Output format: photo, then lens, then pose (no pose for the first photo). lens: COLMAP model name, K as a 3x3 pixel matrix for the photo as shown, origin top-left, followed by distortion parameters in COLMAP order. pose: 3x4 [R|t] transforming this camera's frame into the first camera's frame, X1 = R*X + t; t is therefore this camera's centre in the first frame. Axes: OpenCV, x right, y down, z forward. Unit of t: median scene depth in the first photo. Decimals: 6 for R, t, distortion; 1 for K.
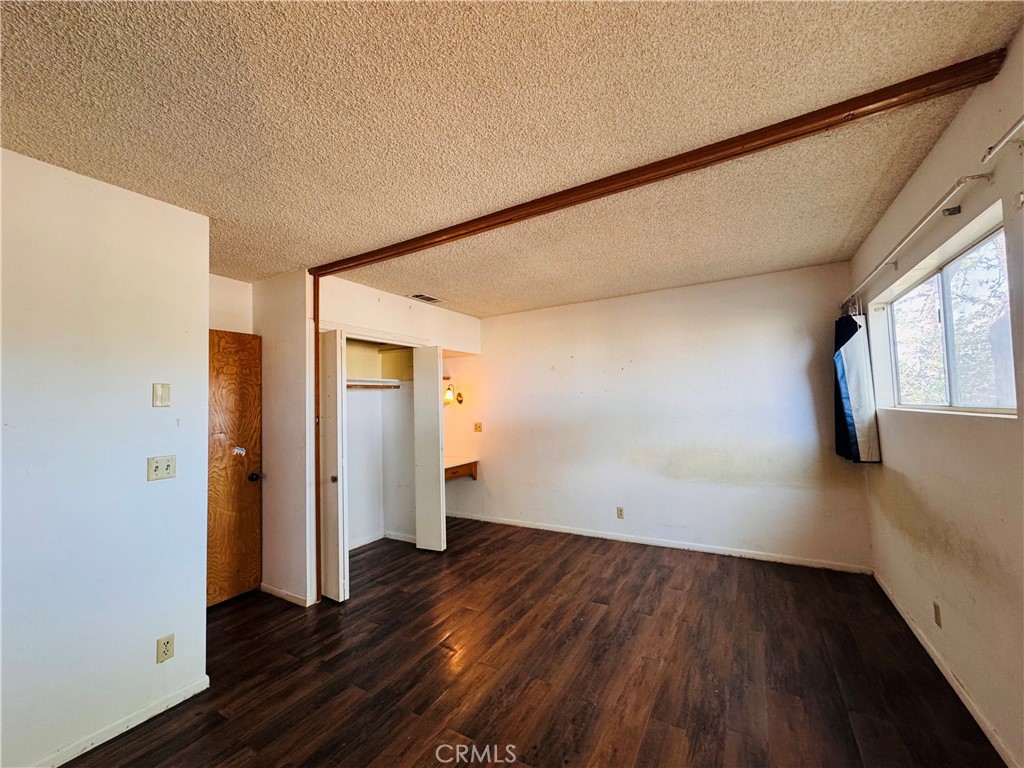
lens RADIAL K [[409.7, 0, 510.1], [0, 409.7, 384.0], [0, 0, 1]] dist [-0.002251, -0.000239]
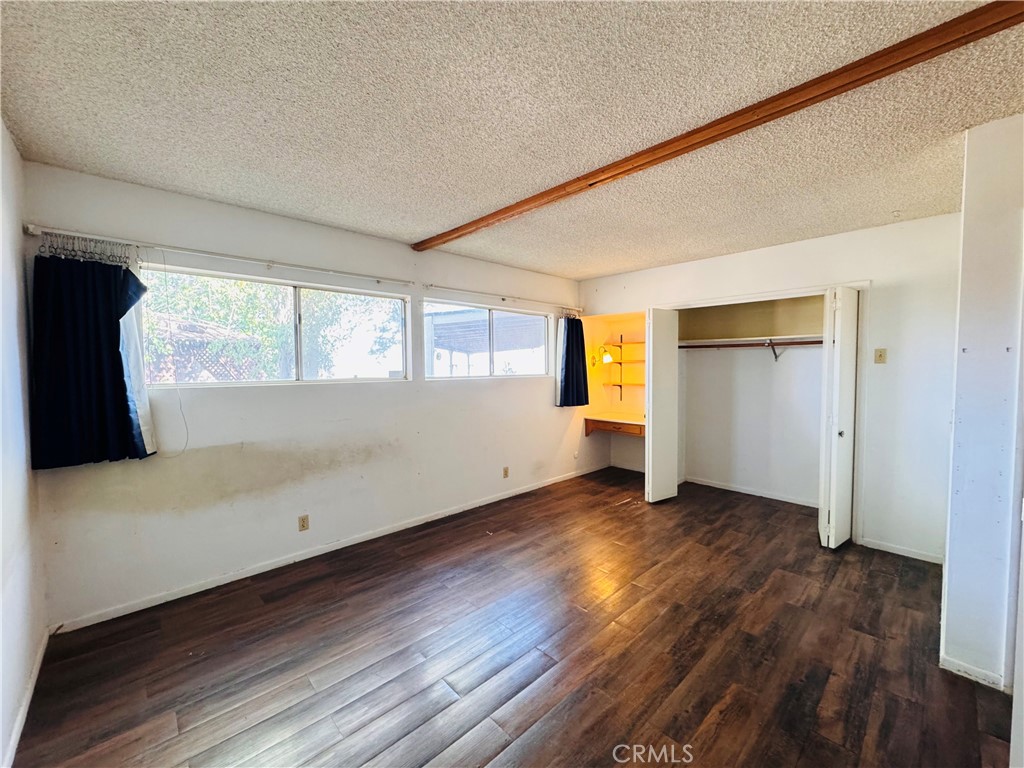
lens RADIAL K [[409.7, 0, 510.1], [0, 409.7, 384.0], [0, 0, 1]] dist [-0.002251, -0.000239]
pose [[-0.957989, 0.021965, 0.285964, -0.069483], [0.017545, 0.999684, -0.018010, 0.083809], [-0.286269, -0.012236, -0.958071, 1.731397]]
